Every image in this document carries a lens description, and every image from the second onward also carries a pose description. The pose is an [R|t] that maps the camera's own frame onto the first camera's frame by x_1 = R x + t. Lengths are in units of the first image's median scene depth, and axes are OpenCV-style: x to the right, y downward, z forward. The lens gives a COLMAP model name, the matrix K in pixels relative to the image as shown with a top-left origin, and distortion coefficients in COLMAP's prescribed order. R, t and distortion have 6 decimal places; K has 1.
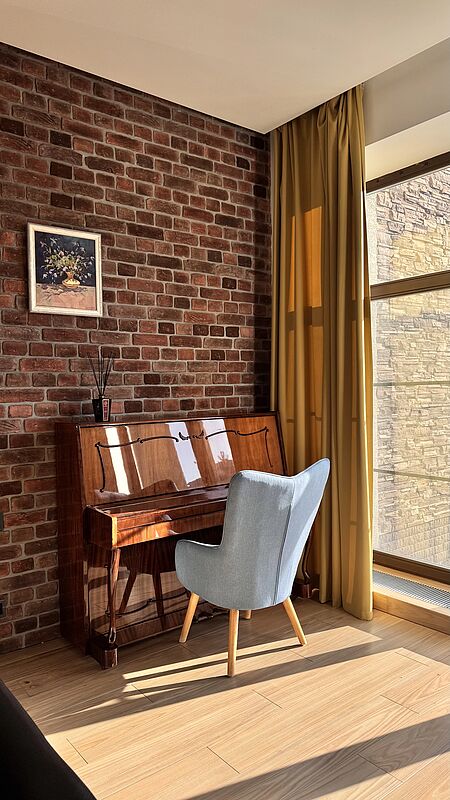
lens RADIAL K [[561.4, 0, 225.0], [0, 561.4, 400.0], [0, 0, 1]] dist [0.109994, -0.153808]
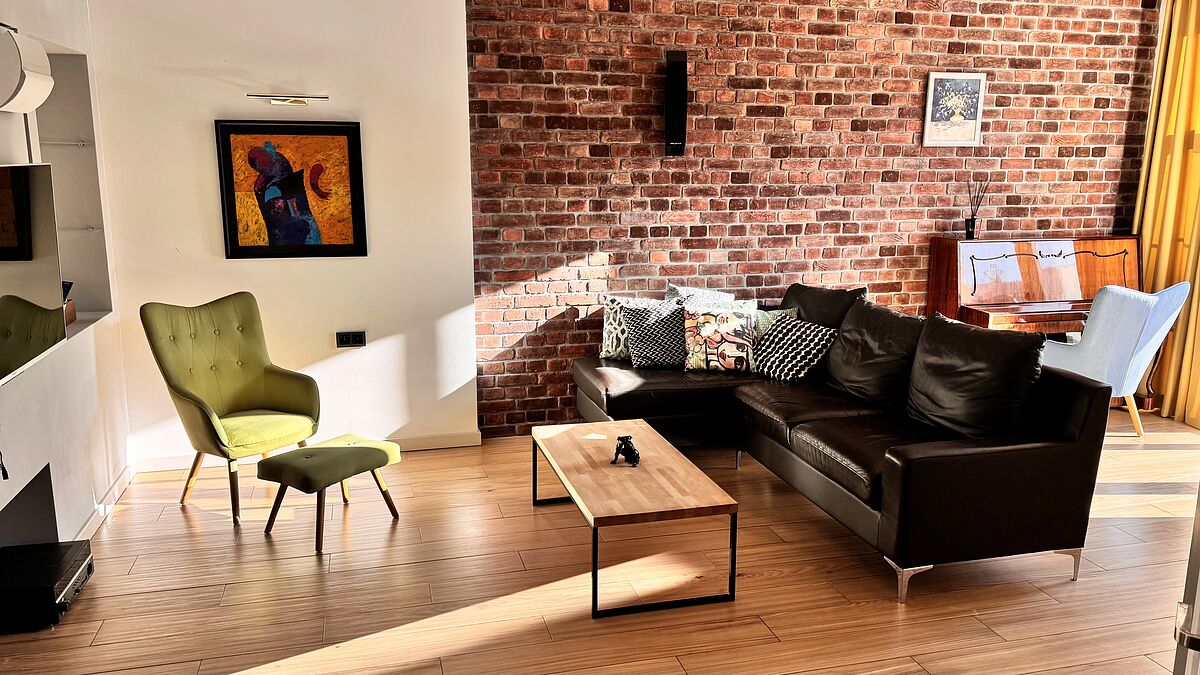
lens RADIAL K [[894.8, 0, 603.7], [0, 894.8, 353.3], [0, 0, 1]] dist [0.065321, -0.083095]
pose [[0.915878, 0.099128, -0.389025, -0.143151], [-0.026601, 0.981891, 0.187569, -0.052552], [0.400574, -0.161442, 0.901930, -0.947651]]
